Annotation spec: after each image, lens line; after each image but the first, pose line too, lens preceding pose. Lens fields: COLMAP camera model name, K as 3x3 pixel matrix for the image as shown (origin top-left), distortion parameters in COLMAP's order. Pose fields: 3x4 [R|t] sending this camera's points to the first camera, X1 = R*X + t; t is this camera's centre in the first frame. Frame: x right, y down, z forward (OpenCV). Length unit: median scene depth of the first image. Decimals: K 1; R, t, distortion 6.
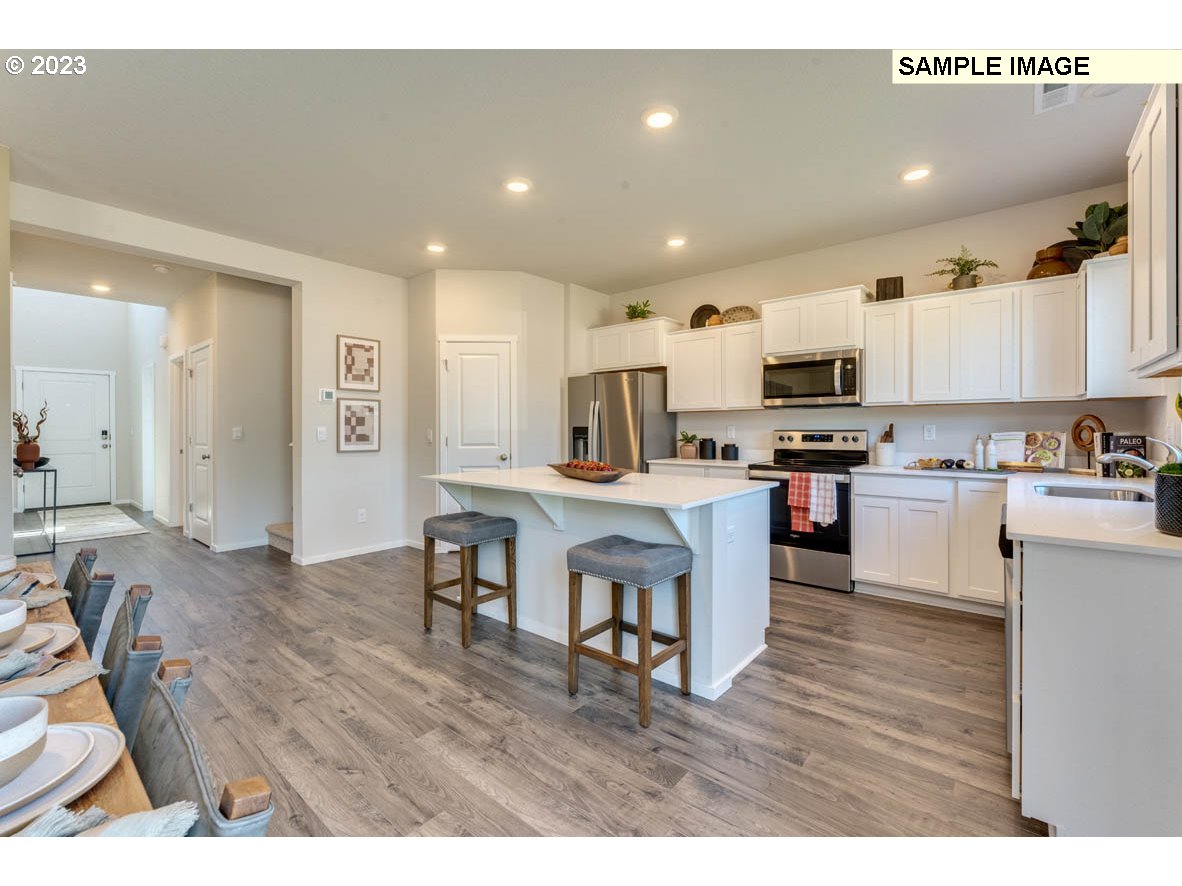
lens RADIAL K [[495.4, 0, 592.5], [0, 495.4, 430.8], [0, 0, 1]] dist [-0.003012, -0.001152]
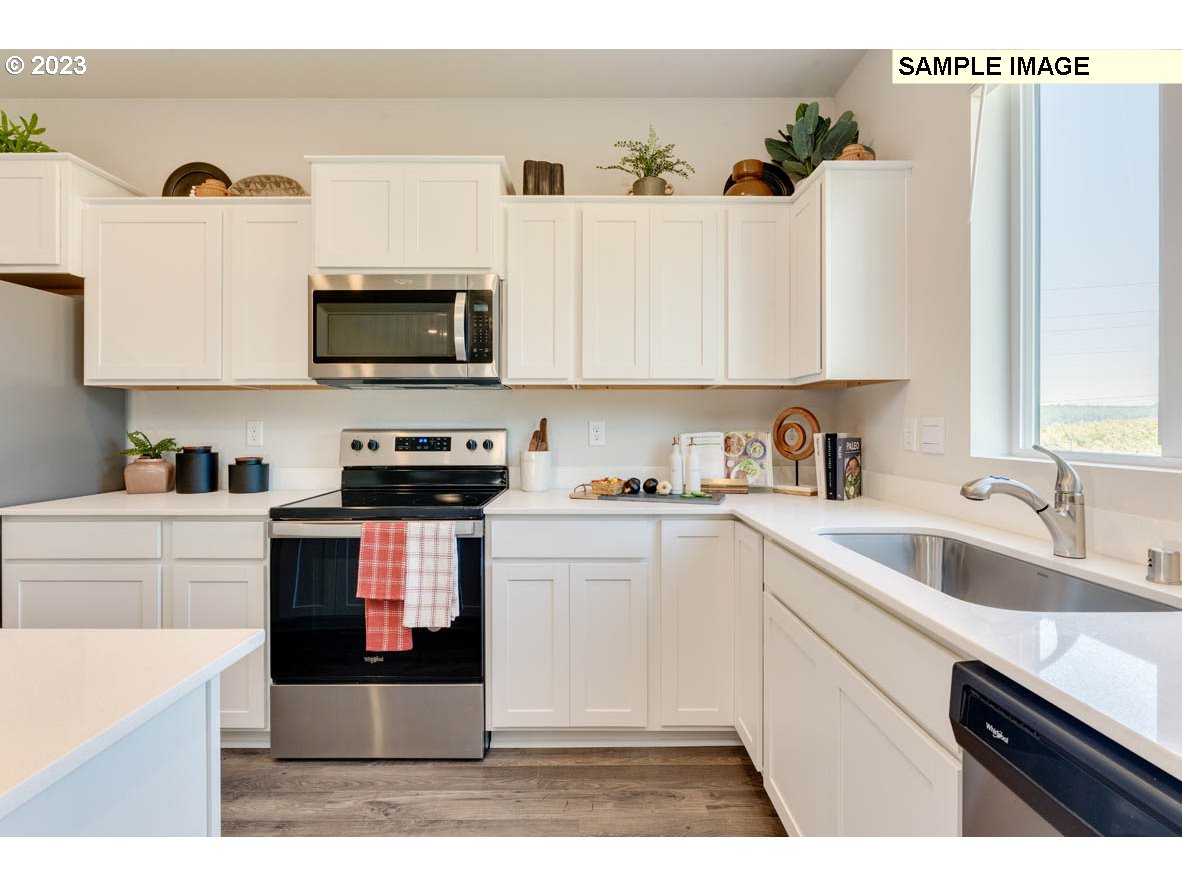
lens RADIAL K [[546.7, 0, 589.1], [0, 546.7, 424.5], [0, 0, 1]] dist [-0.000181, 0.000346]
pose [[0.761393, 0.004471, 0.648275, 0.232090], [0.000091, 0.999975, -0.007004, -0.002376], [-0.648290, 0.005392, 0.761374, 0.486055]]
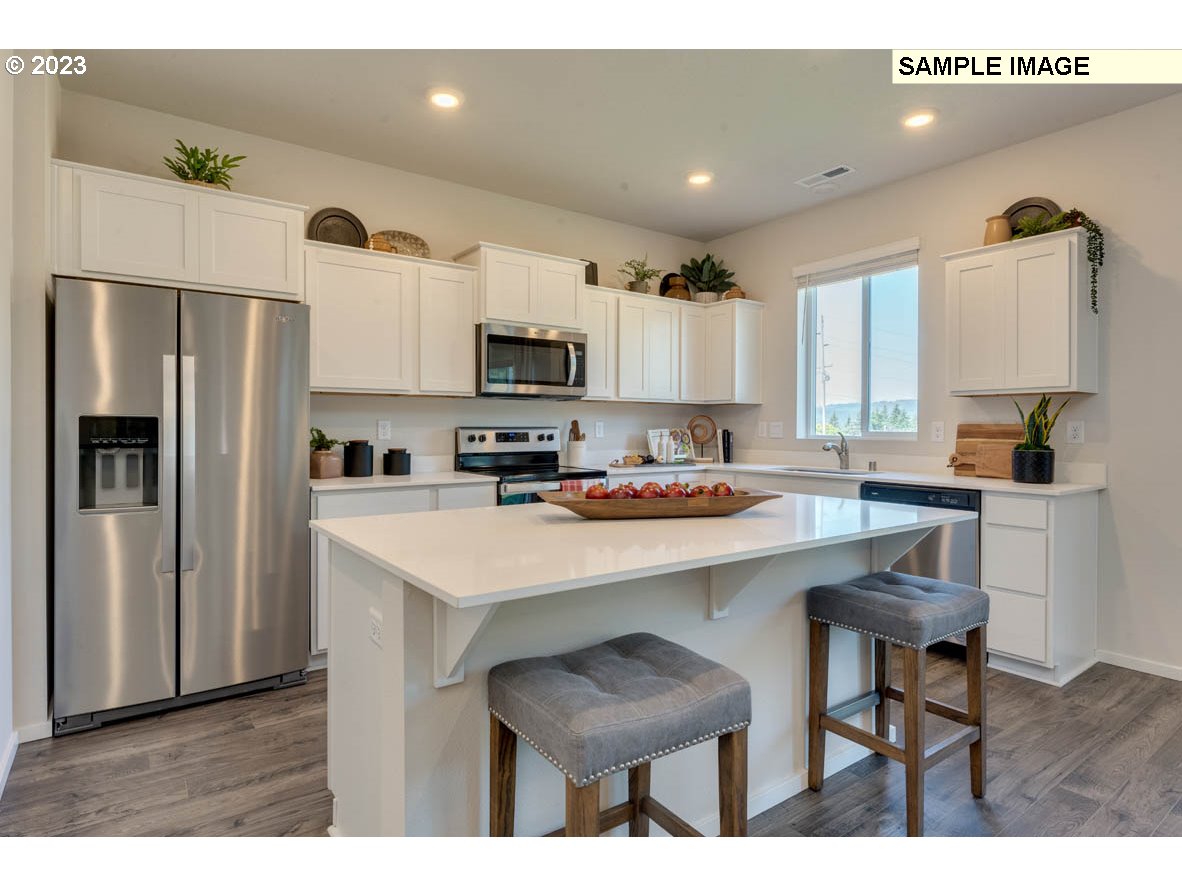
lens RADIAL K [[645.4, 0, 567.4], [0, 645.4, 423.8], [0, 0, 1]] dist [-0.007365, 0.000967]
pose [[0.245201, 0.007223, 0.969445, -0.570785], [-0.001743, 0.999974, -0.007009, 0.000685], [-0.969471, 0.000029, 0.245207, 0.742972]]
